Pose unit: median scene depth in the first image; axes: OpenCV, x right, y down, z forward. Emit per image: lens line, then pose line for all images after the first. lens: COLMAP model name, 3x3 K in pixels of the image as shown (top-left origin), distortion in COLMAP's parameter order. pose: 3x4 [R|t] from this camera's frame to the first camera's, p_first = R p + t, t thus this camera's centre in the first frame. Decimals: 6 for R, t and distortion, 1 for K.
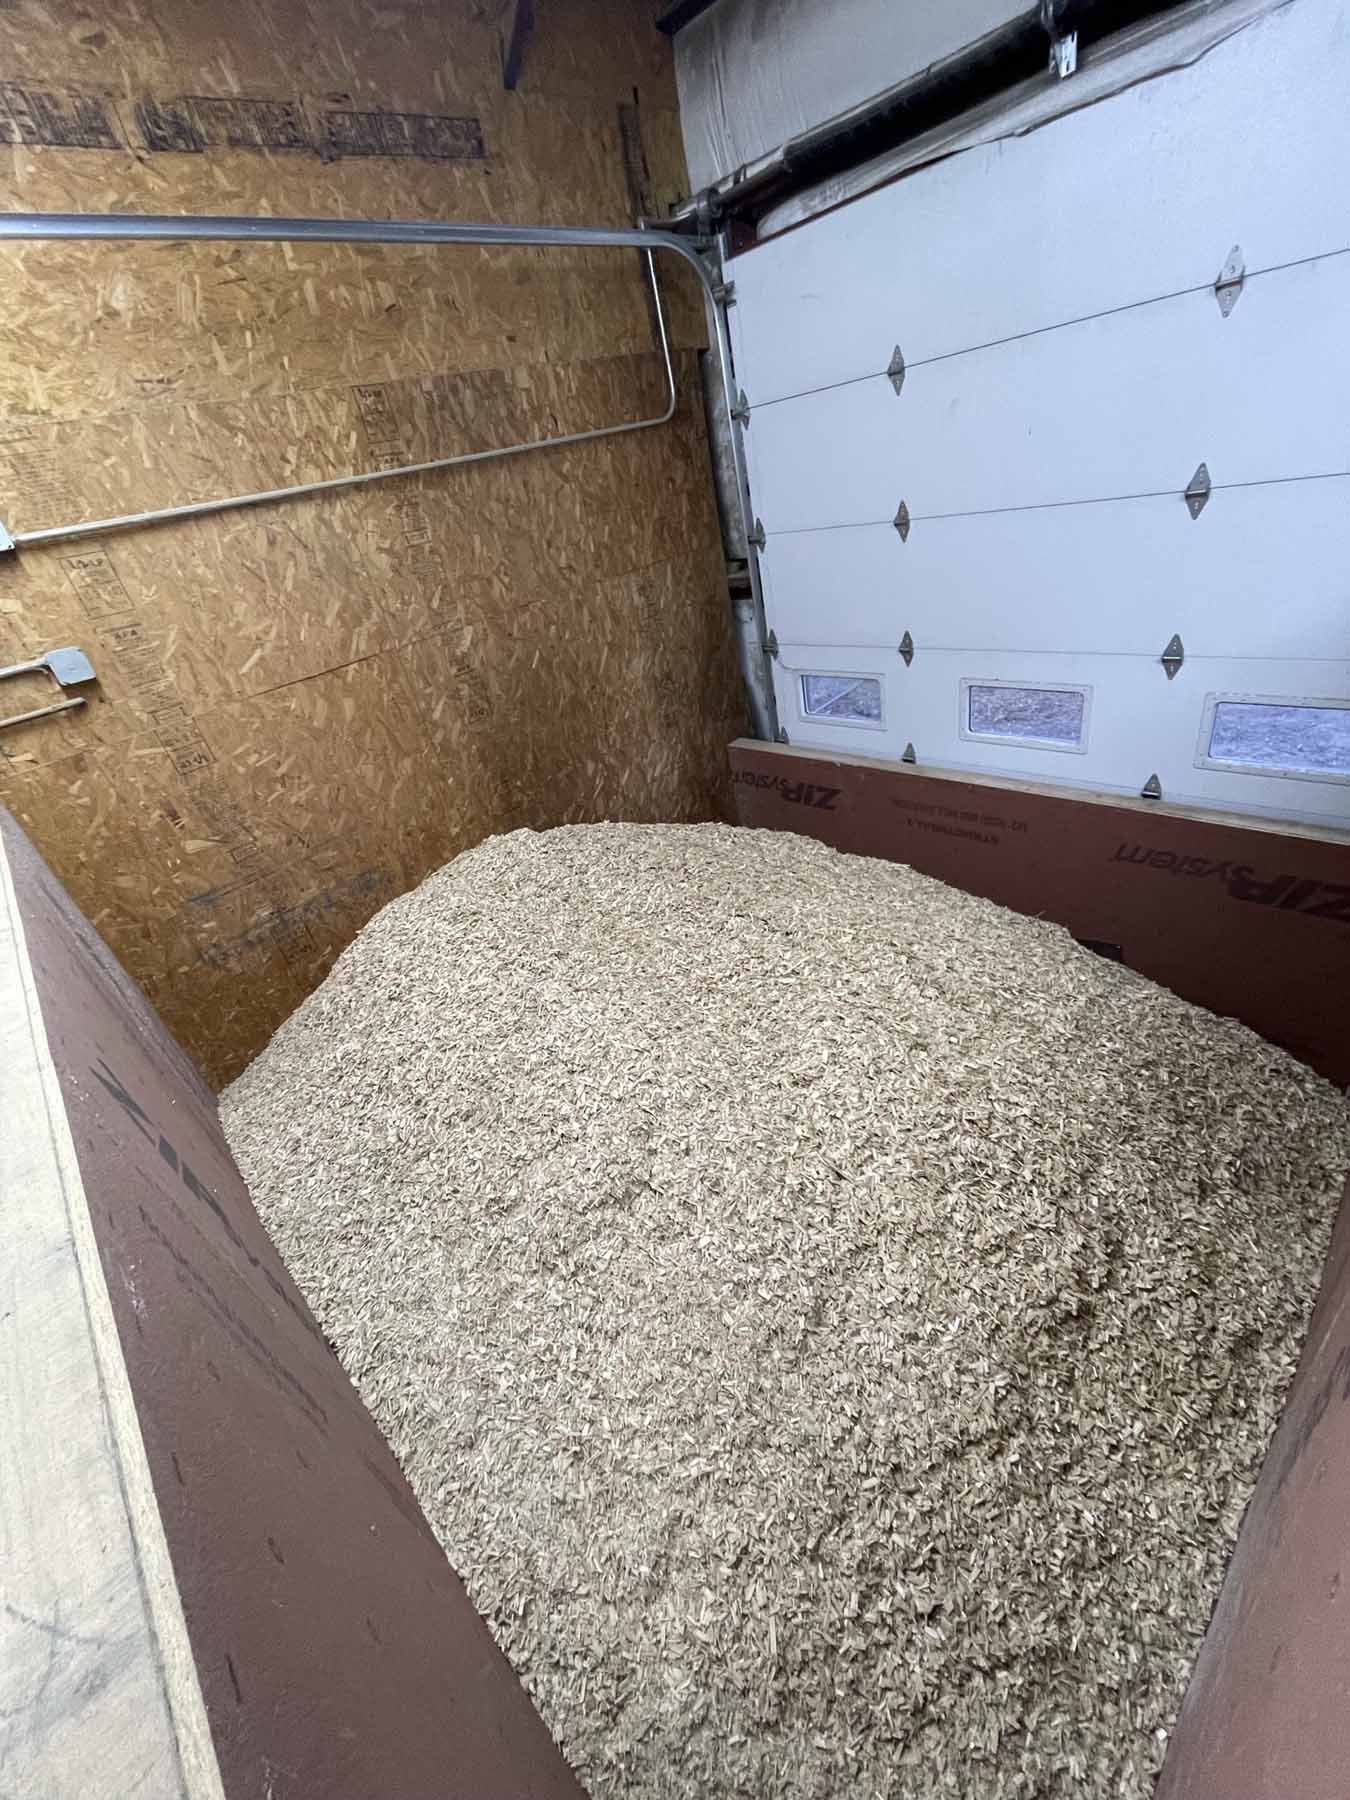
lens RADIAL K [[731.0, 0, 679.5], [0, 731.0, 897.7], [0, 0, 1]] dist [-0.001502, -0.002232]
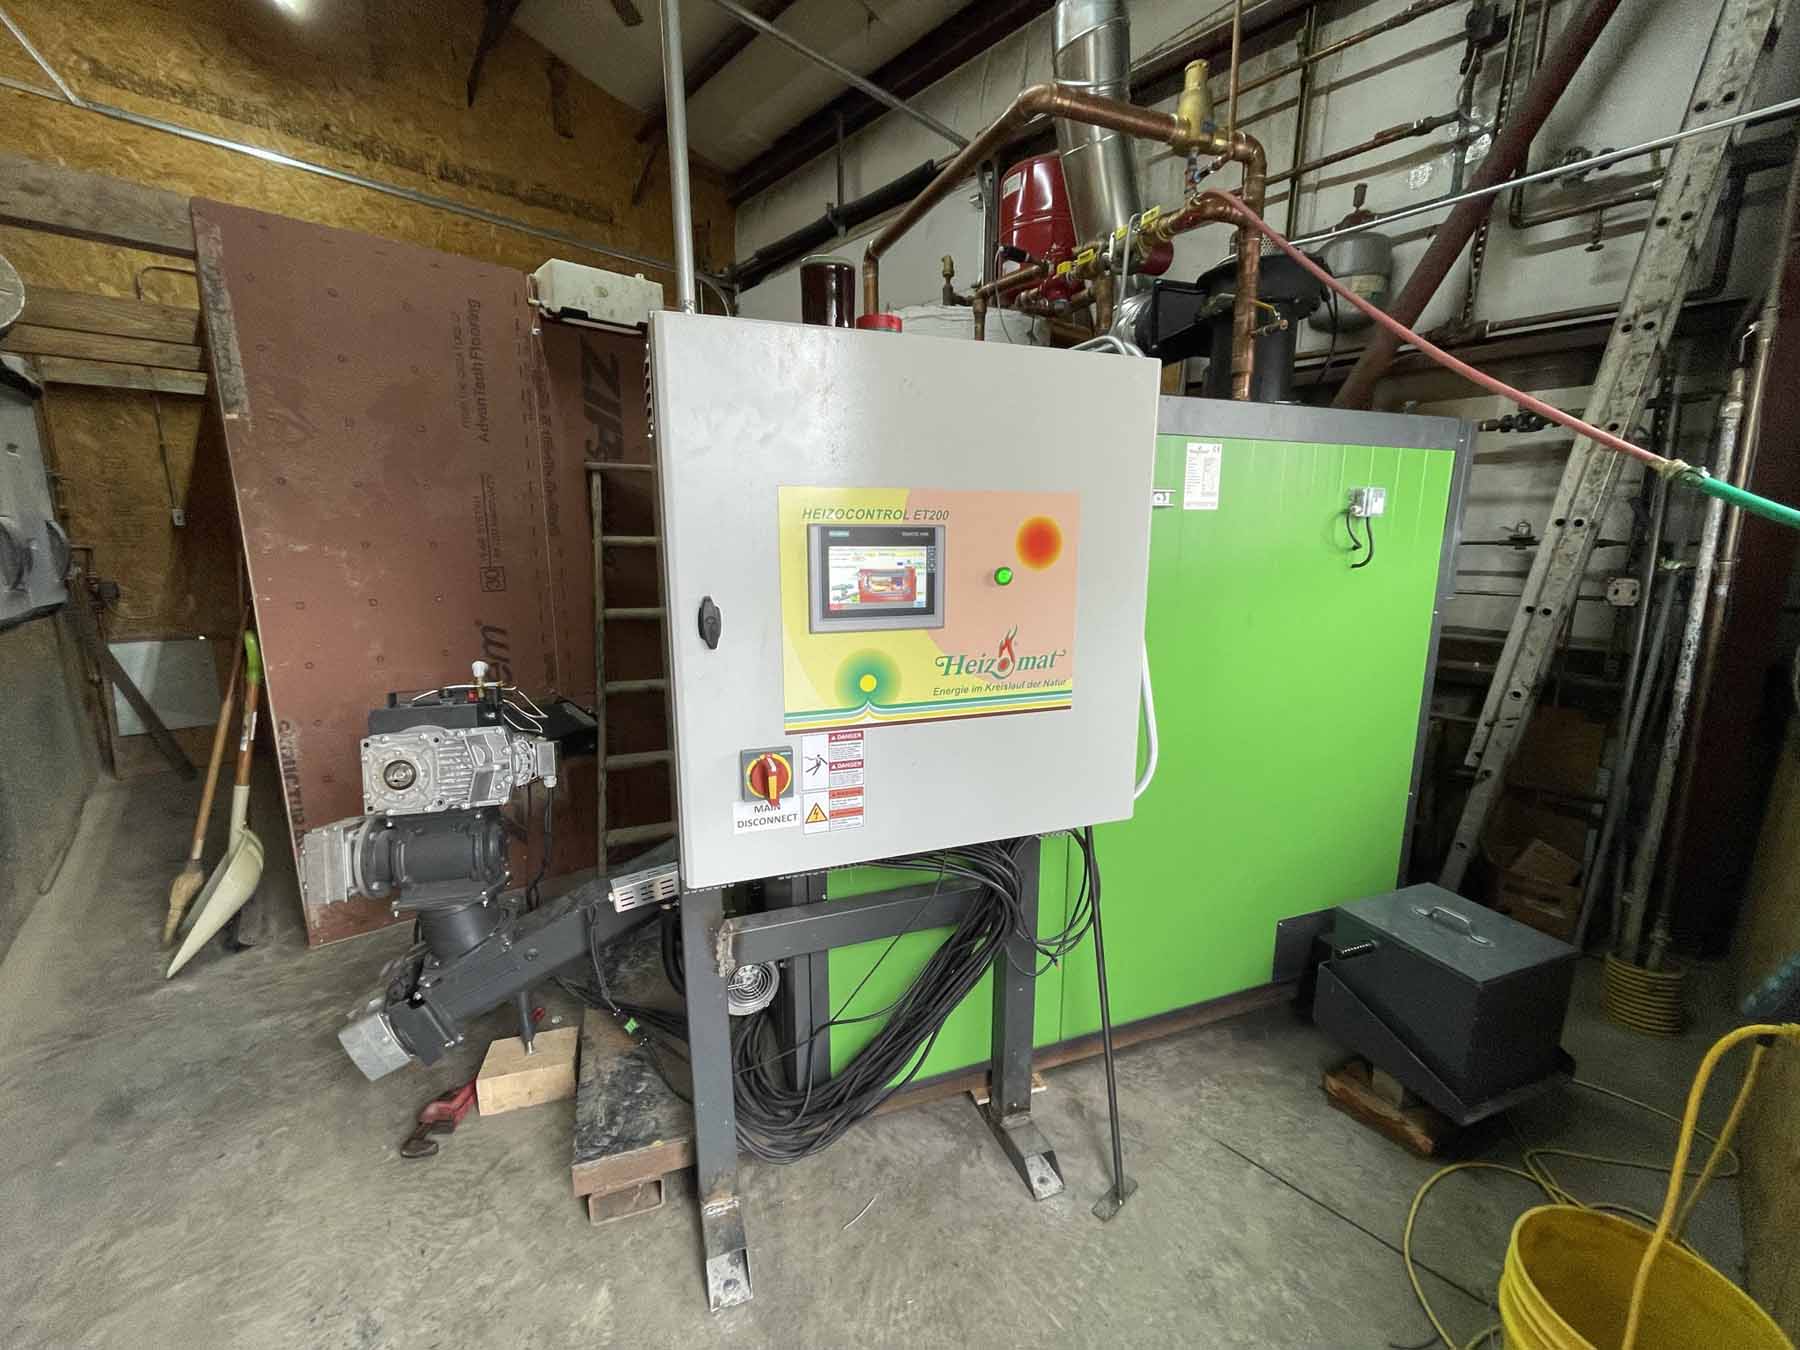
lens RADIAL K [[727.6, 0, 899.2], [0, 727.6, 679.5], [0, 0, 1]] dist [-0.006769, 0.000284]
pose [[0.981032, 0.191456, 0.030363, 0.892814], [-0.169702, 0.923937, -0.342842, 0.931119], [-0.093692, 0.331186, 0.938902, -0.729035]]
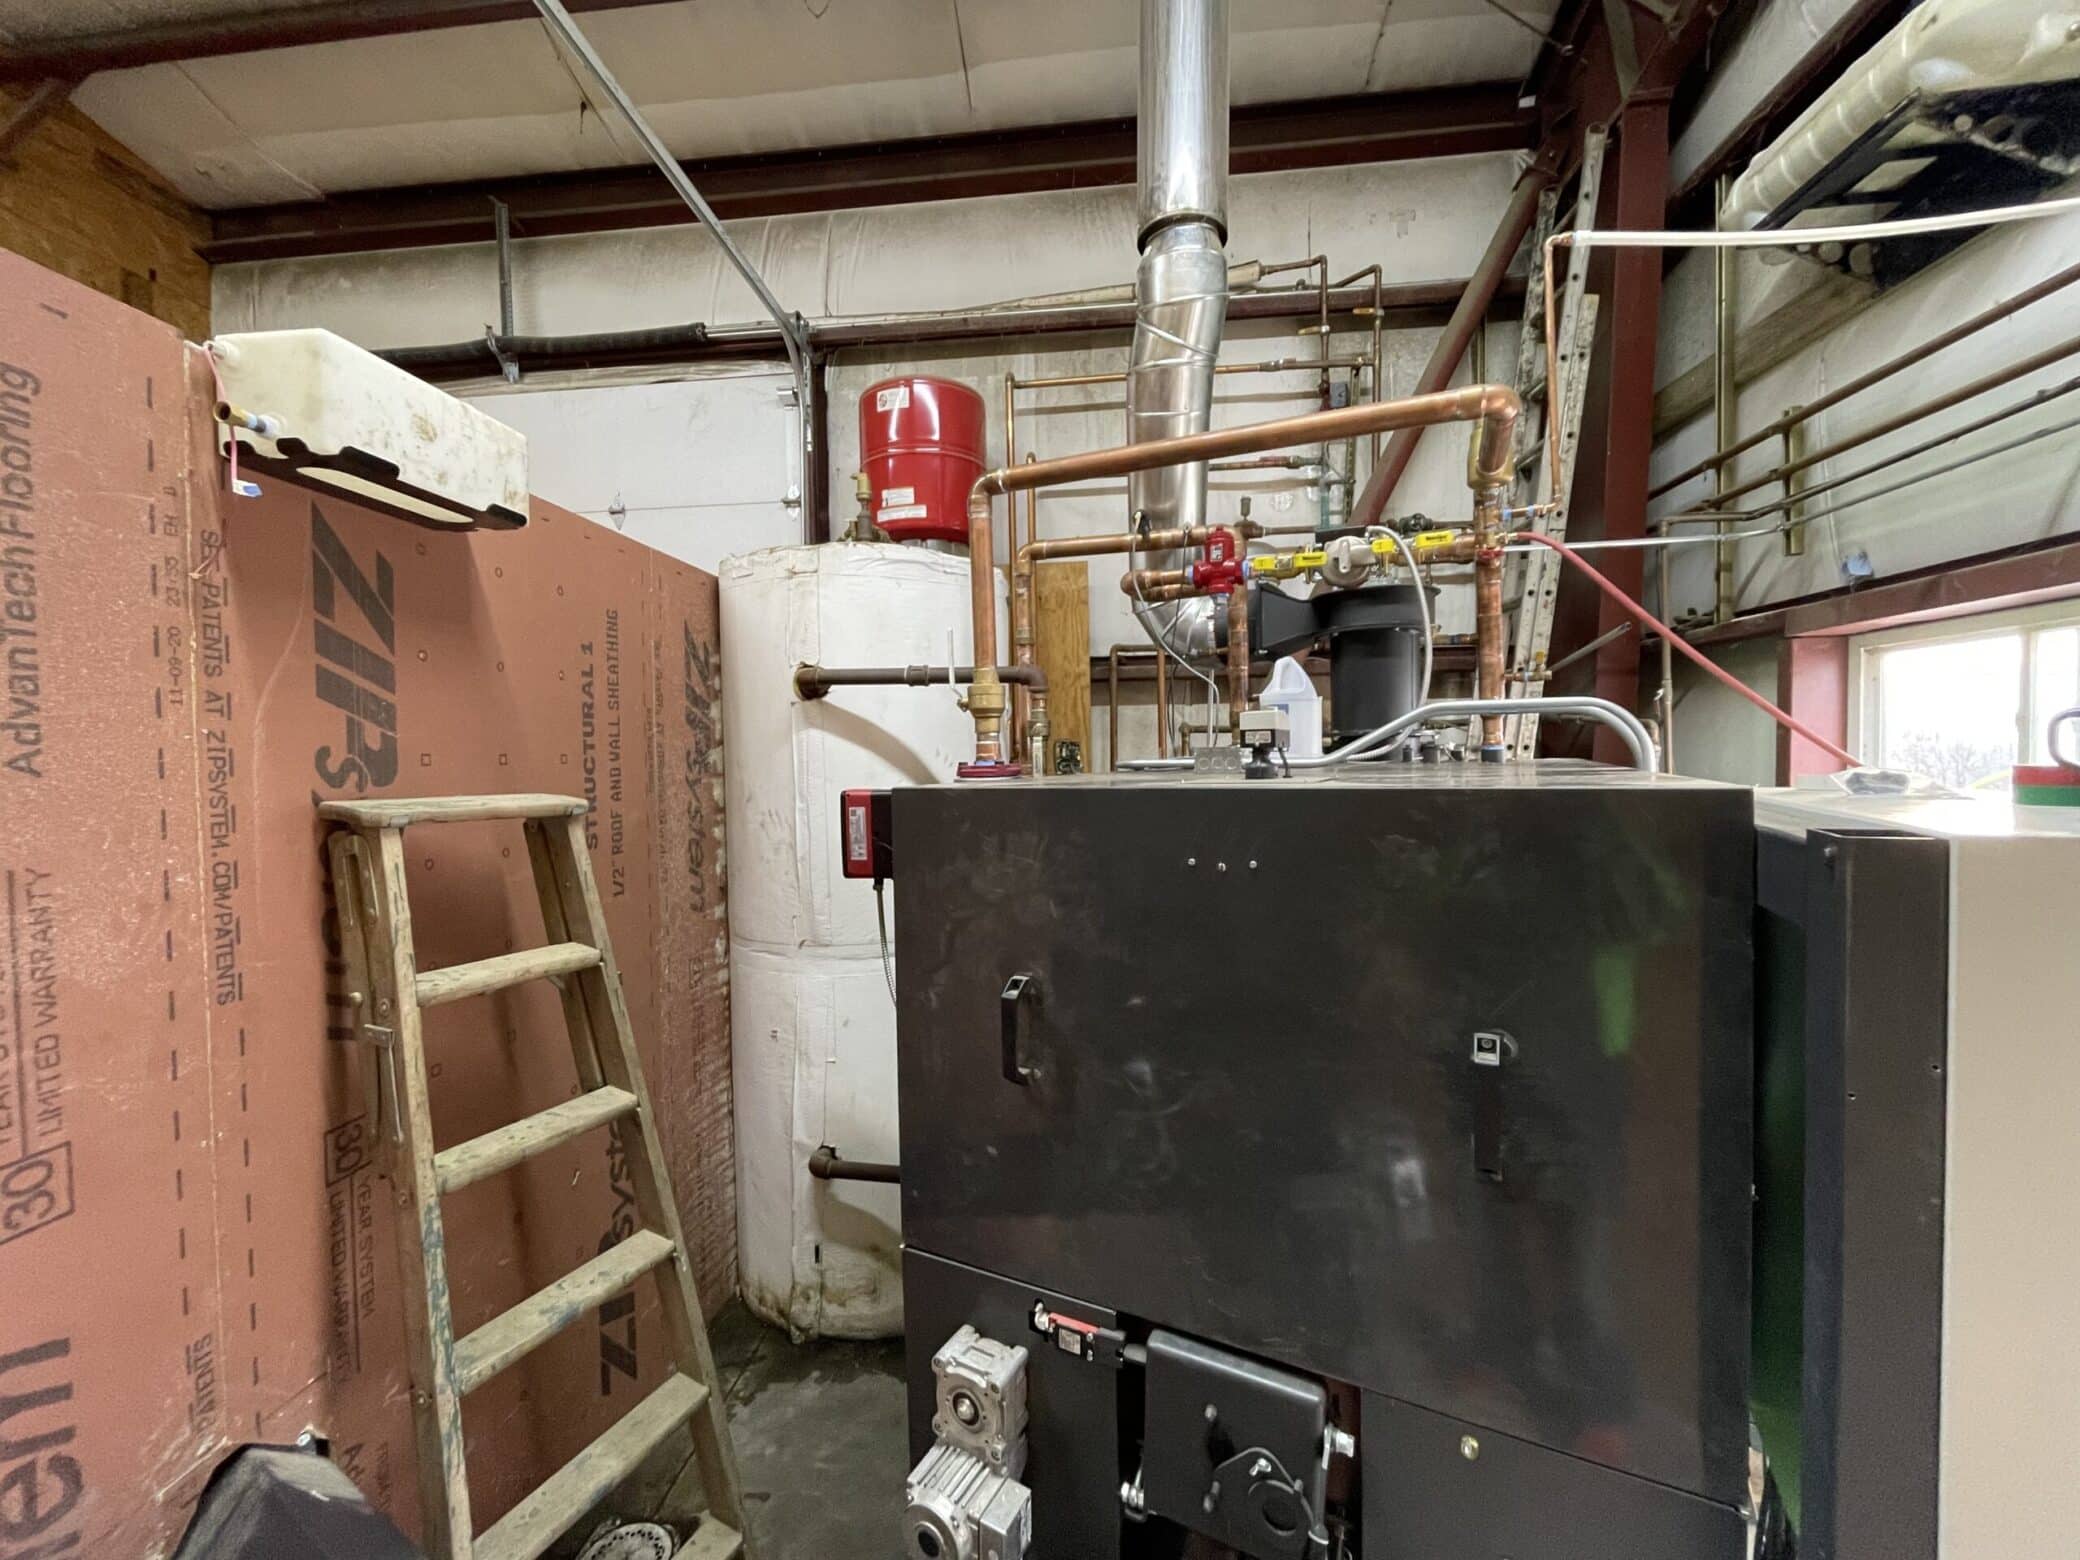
lens RADIAL K [[840.8, 0, 1039.1], [0, 840.8, 785.2], [0, 0, 1]] dist [-0.006769, 0.000284]
pose [[0.745202, 0.159354, 0.647519, 0.344467], [0.224729, 0.854210, -0.468853, 0.634969], [-0.627830, 0.494906, 0.600747, -0.312942]]
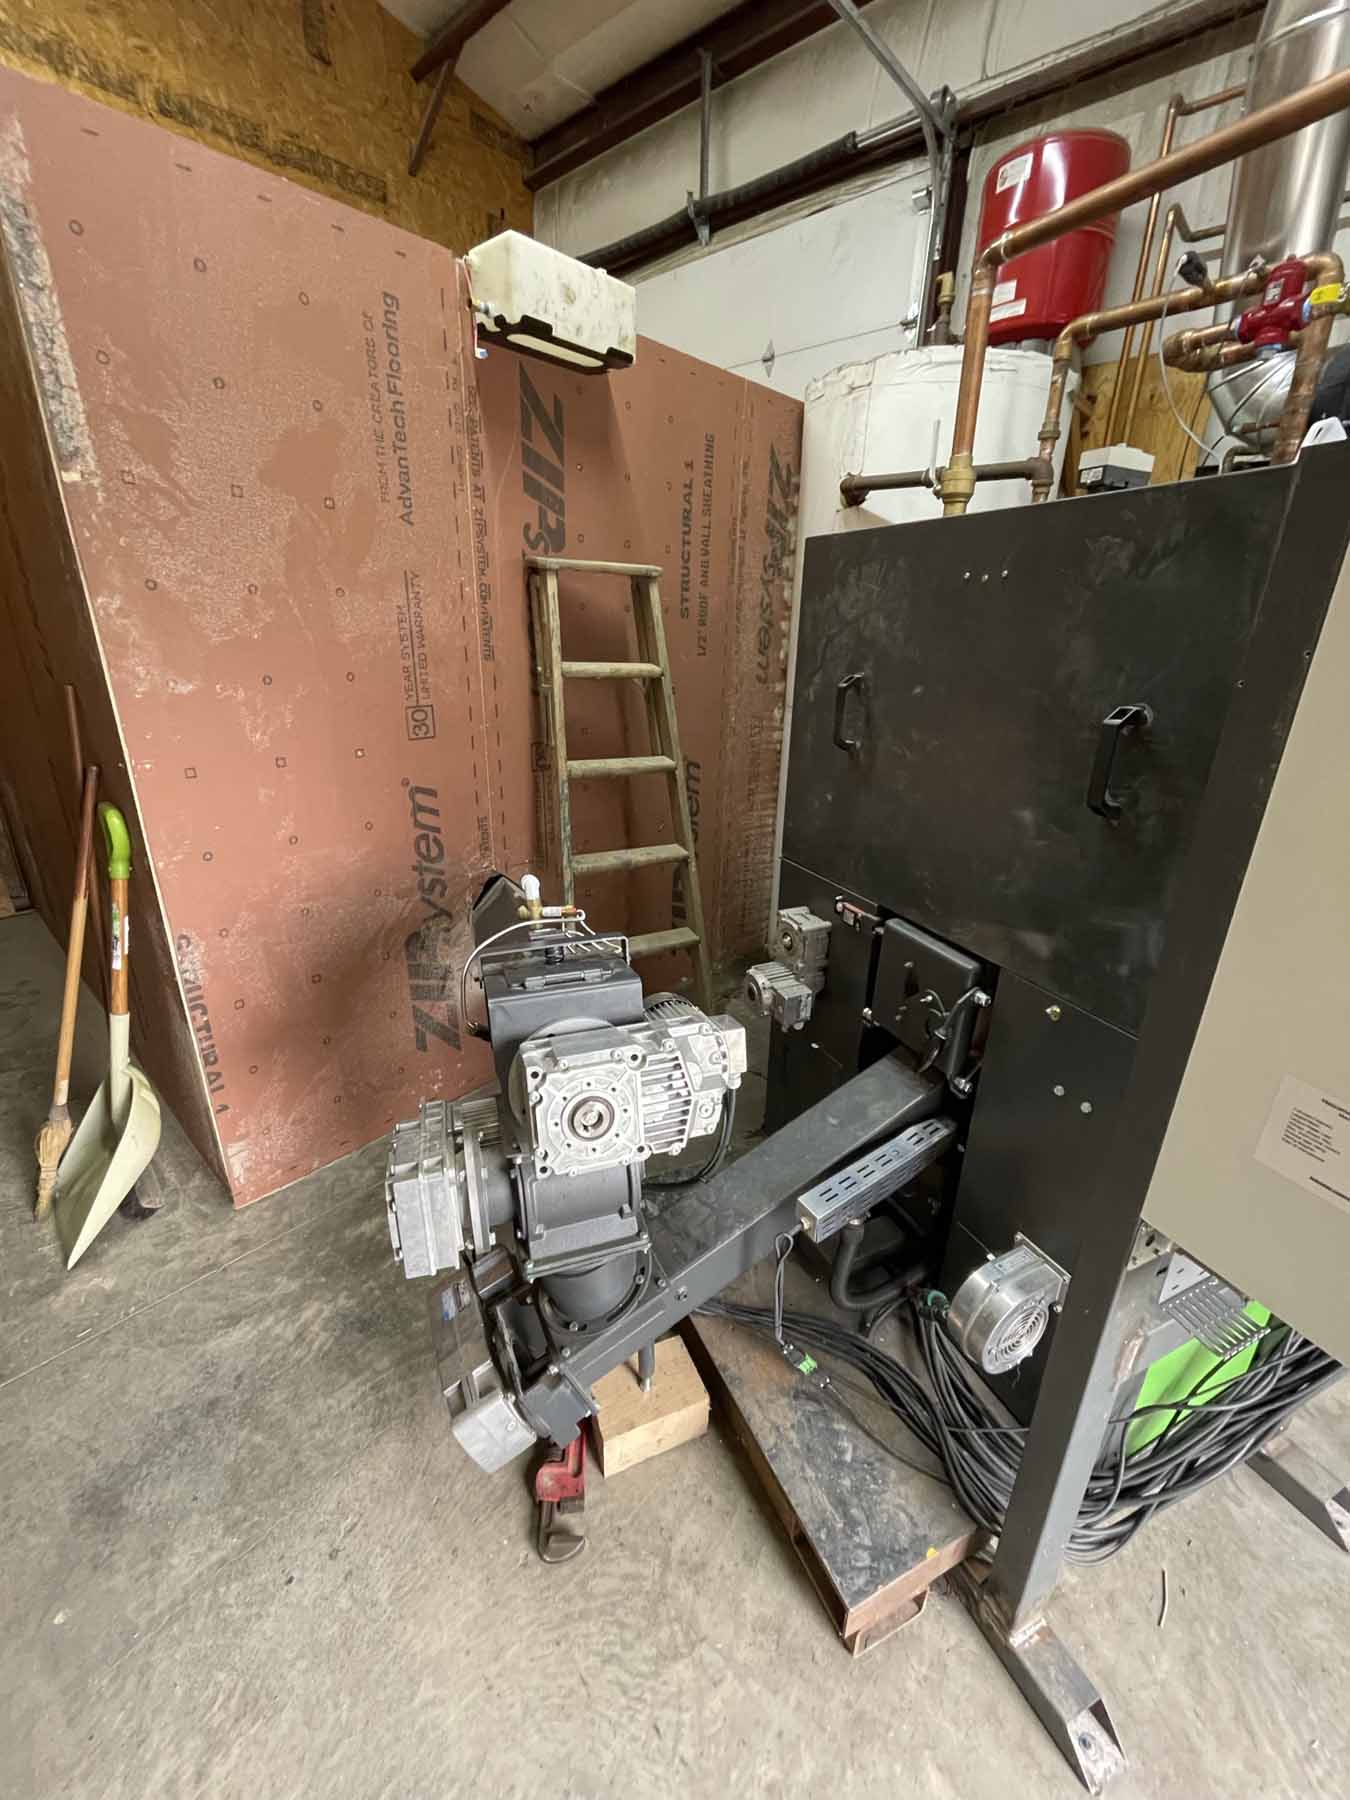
lens RADIAL K [[731.0, 0, 679.5], [0, 731.0, 897.7], [0, 0, 1]] dist [-0.001502, -0.002232]
pose [[0.973766, 0.173599, 0.147117, 0.473790], [-0.143820, 0.970541, -0.193301, 0.820205], [-0.176340, 0.167072, 0.970047, -0.492502]]
